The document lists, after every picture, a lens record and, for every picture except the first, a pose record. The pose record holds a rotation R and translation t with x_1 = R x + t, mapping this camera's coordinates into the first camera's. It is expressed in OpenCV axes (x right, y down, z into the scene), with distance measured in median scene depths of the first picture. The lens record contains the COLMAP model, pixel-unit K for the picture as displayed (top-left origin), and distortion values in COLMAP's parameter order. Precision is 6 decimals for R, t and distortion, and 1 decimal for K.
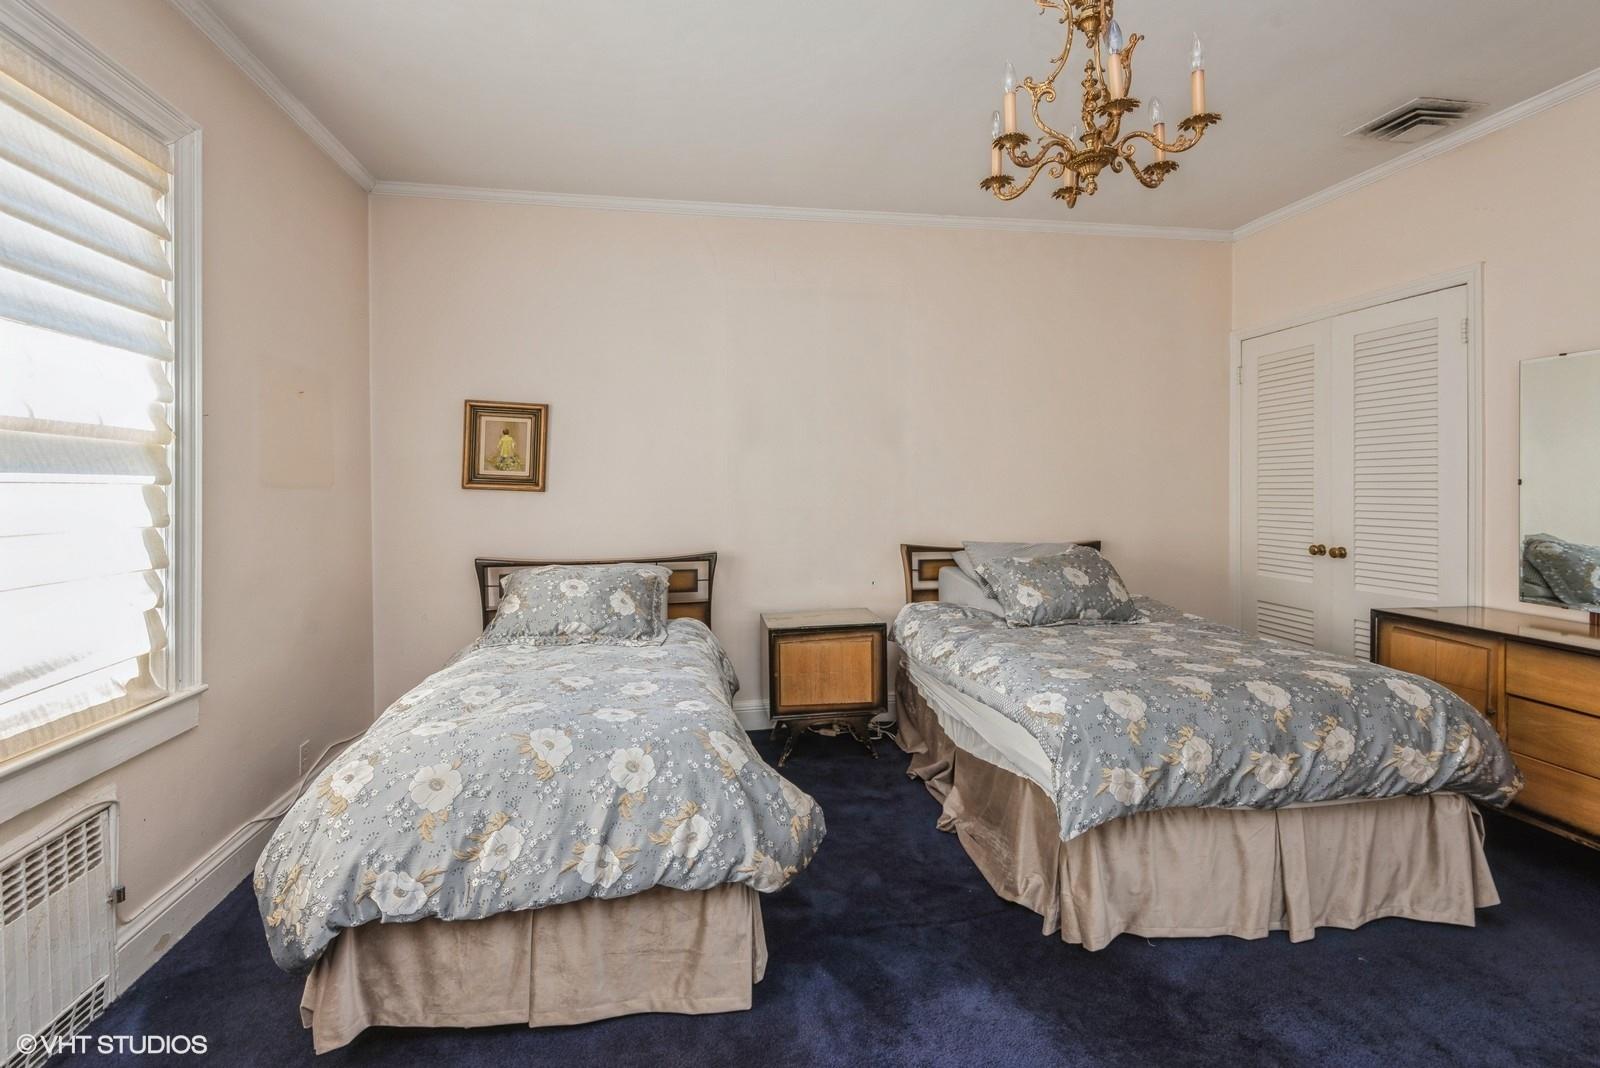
lens RADIAL K [[743.7, 0, 793.9], [0, 743.7, 509.7], [0, 0, 1]] dist [0.004618, -0.007121]
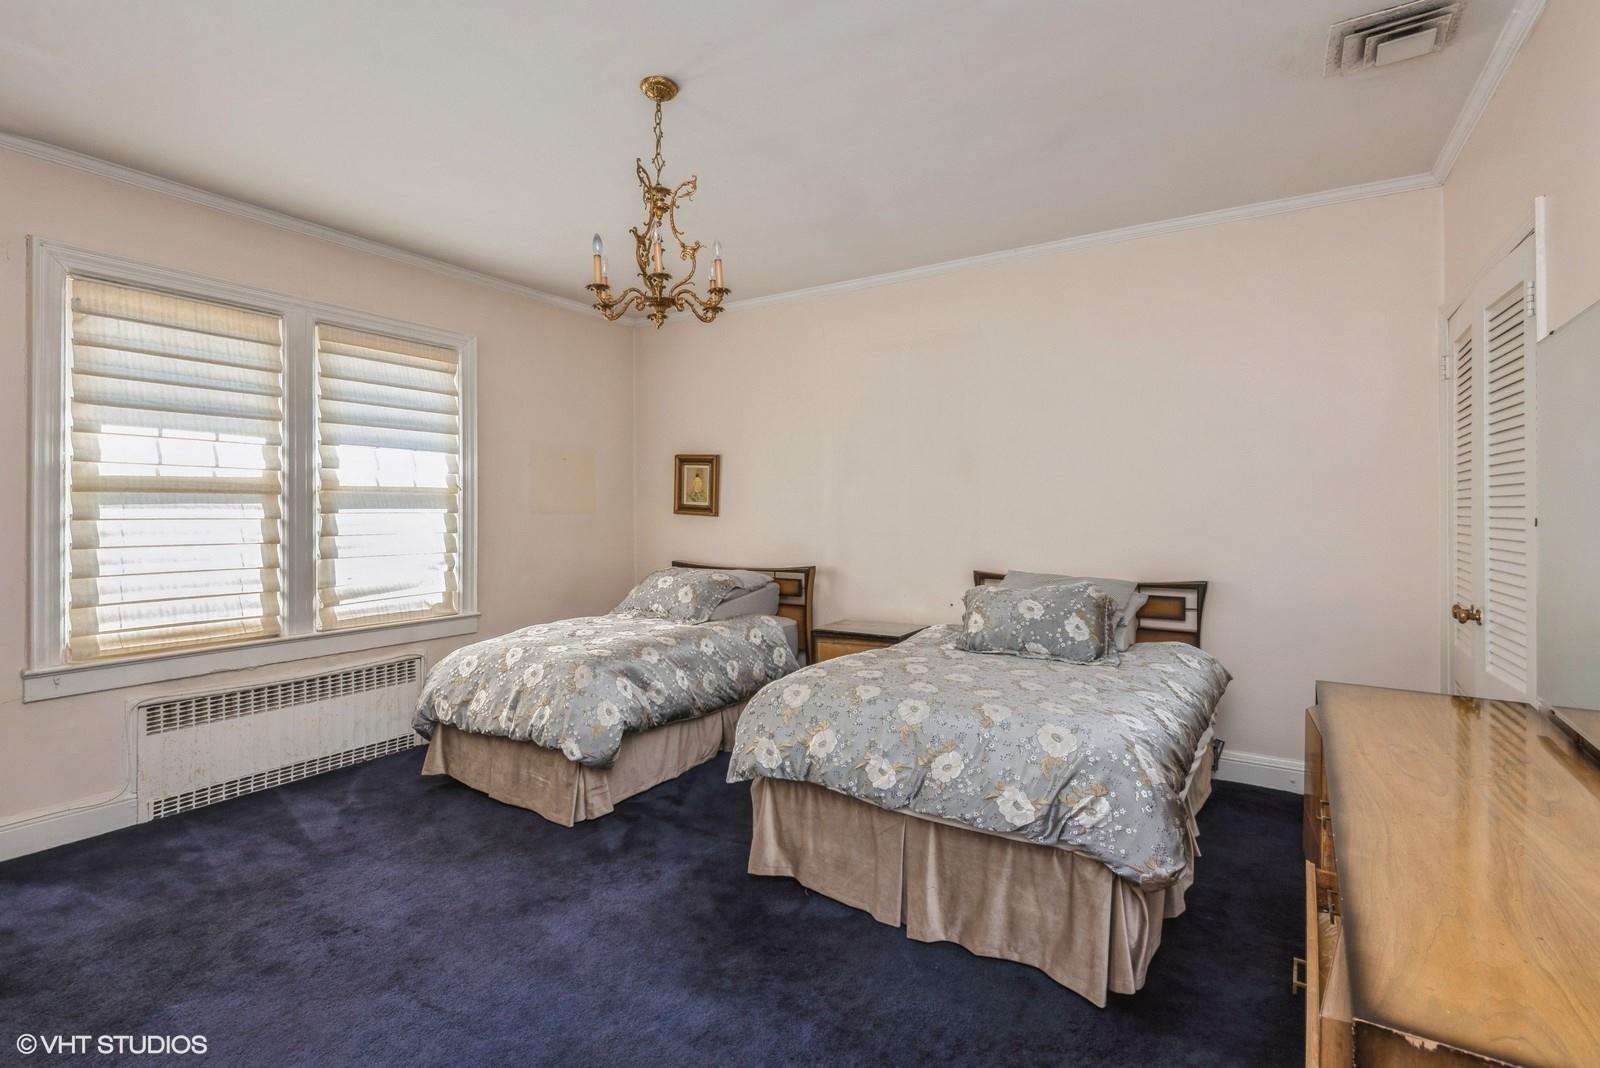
lens RADIAL K [[749.9, 0, 798.7], [0, 749.9, 524.6], [0, 0, 1]] dist [0.000329, -0.000132]
pose [[0.754300, 0.023351, -0.656115, 1.268245], [-0.025357, 0.999658, 0.006426, -0.037845], [0.656040, 0.011790, 0.754634, 0.039310]]
